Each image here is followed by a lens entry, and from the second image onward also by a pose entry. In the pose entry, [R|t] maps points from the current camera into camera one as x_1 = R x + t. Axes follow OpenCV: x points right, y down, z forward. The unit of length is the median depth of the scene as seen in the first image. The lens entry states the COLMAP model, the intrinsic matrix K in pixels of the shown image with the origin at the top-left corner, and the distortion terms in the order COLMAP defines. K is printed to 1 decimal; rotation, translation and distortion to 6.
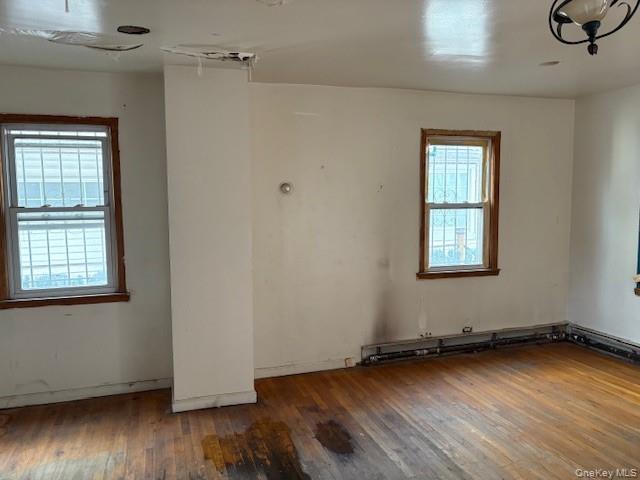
lens RADIAL K [[490.0, 0, 319.5], [0, 490.0, 229.7], [0, 0, 1]] dist [0.004468, -0.001452]
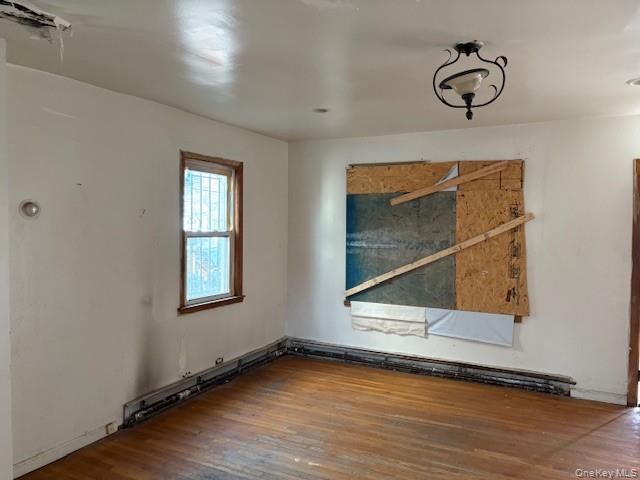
lens RADIAL K [[478.0, 0, 323.4], [0, 478.0, 242.0], [0, 0, 1]] dist [0.028547, -0.042797]
pose [[0.695449, -0.005575, 0.718554, -0.248899], [0.021807, 0.999673, -0.013350, -0.016090], [-0.718244, 0.024953, 0.695343, 0.184243]]
